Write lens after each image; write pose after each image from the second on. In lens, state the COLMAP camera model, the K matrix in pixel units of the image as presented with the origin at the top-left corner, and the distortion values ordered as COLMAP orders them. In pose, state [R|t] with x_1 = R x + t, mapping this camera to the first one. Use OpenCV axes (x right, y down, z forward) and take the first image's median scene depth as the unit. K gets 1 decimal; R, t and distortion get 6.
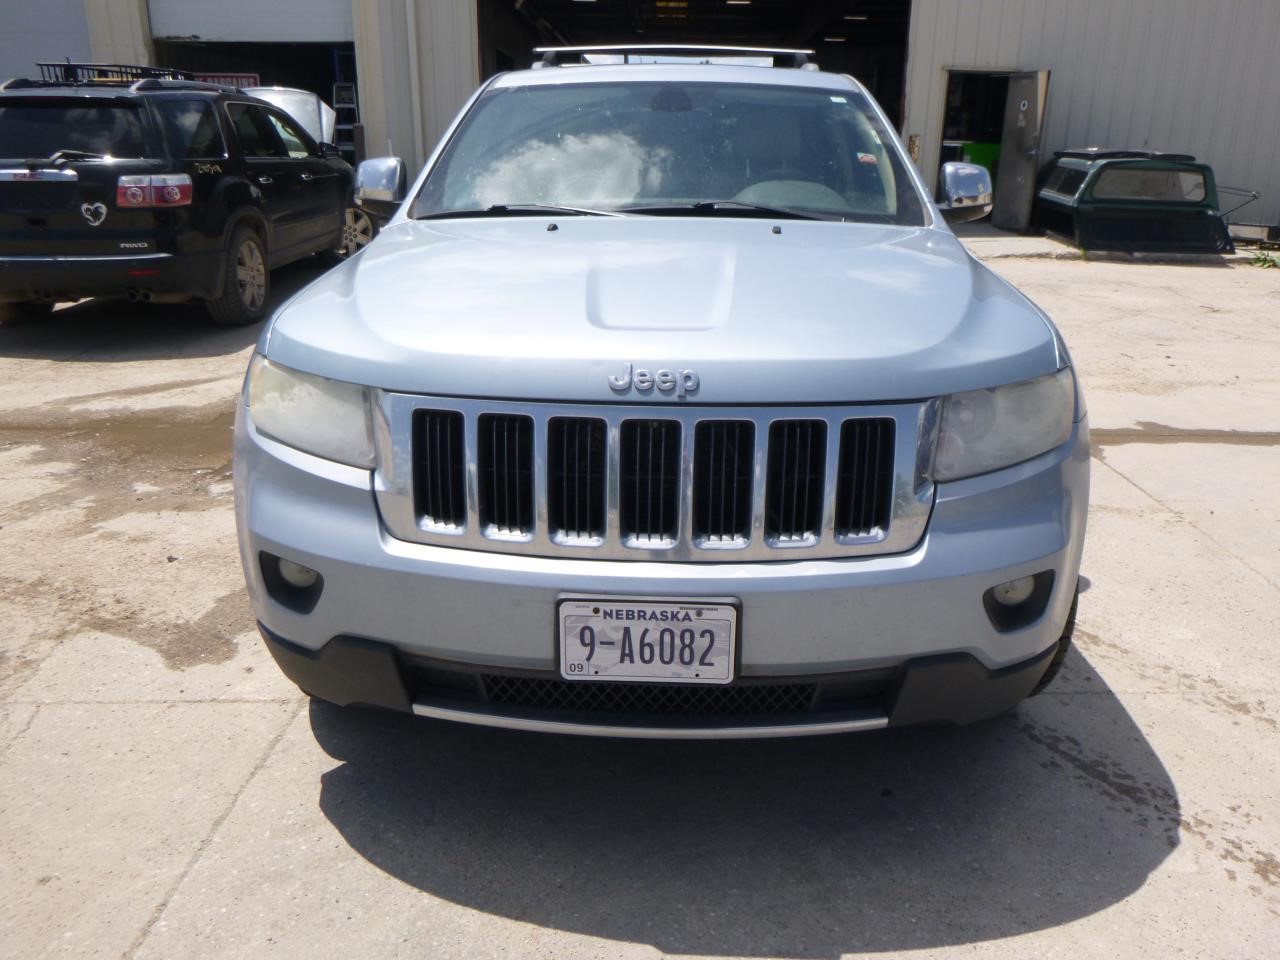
lens RADIAL K [[948.4, 0, 642.1], [0, 948.4, 480.2], [0, 0, 1]] dist [-0.028355, -0.007158]
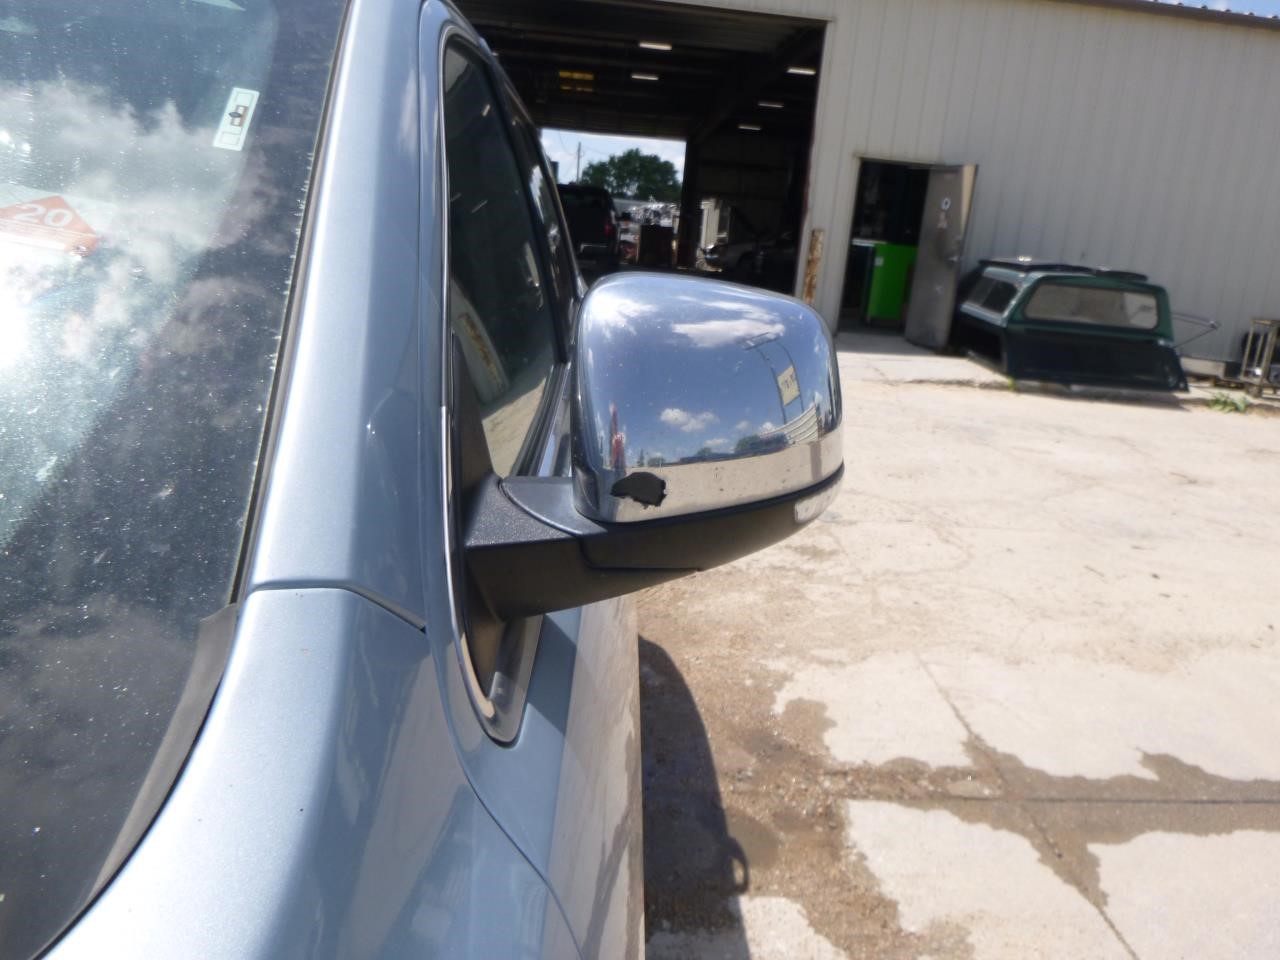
lens RADIAL K [[935.5, 0, 637.0], [0, 935.5, 480.9], [0, 0, 1]] dist [-0.005054, -0.004140]
pose [[0.995799, 0.053244, 0.074496, 0.084647], [-0.047328, 0.995747, -0.079045, -0.074654], [-0.078388, 0.075187, 0.994084, 0.215943]]
